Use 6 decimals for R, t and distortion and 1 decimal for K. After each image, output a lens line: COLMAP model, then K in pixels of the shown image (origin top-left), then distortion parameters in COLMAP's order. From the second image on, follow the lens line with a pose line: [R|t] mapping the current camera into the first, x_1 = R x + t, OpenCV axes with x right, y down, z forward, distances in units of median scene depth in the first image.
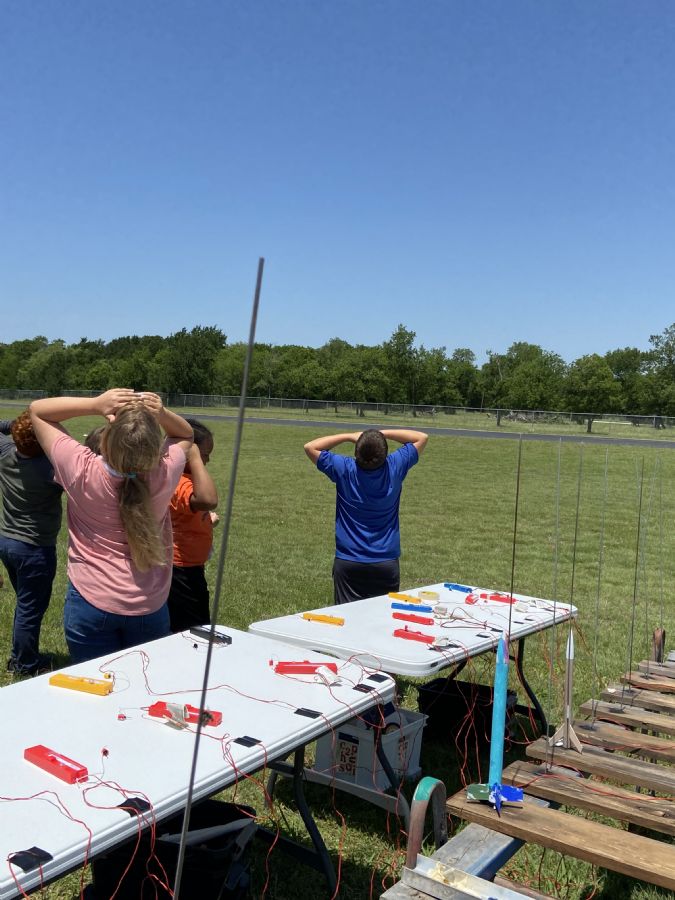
lens RADIAL K [[841.5, 0, 332.9], [0, 841.5, 454.2], [0, 0, 1]] dist [0.126344, -0.158717]
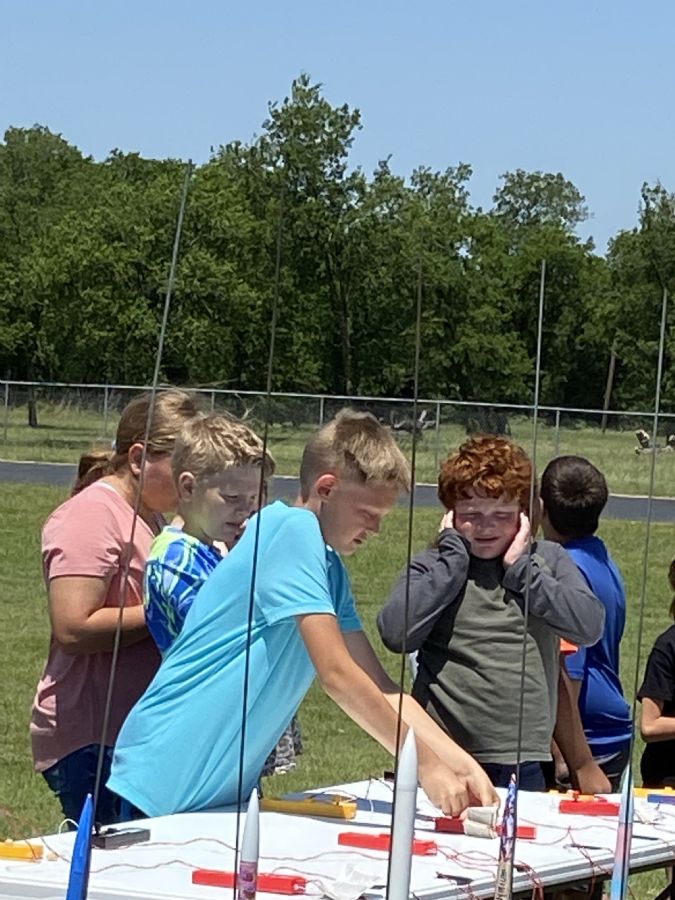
lens RADIAL K [[3573.2, 0, 337.5], [0, 3573.2, 450.0], [0, 0, 1]] dist [0.018516, -0.438143]
pose [[0.994852, 0.001457, 0.101330, -0.061185], [0.002922, 0.999068, -0.043062, 0.011773], [-0.101298, 0.043137, 0.993920, -0.208873]]
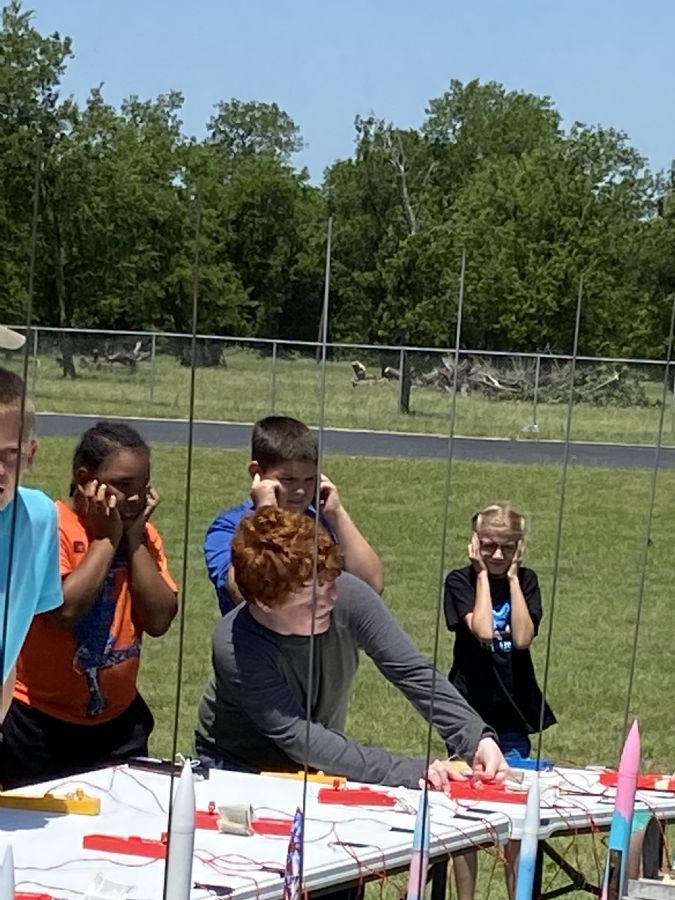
lens RADIAL K [[3573.2, 0, 337.5], [0, 3573.2, 450.0], [0, 0, 1]] dist [0.207151, -1.610289]
pose [[0.983511, -0.004784, 0.180786, -0.061176], [0.009062, 0.999698, -0.022843, 0.007292], [-0.180623, 0.024104, 0.983257, -0.181719]]
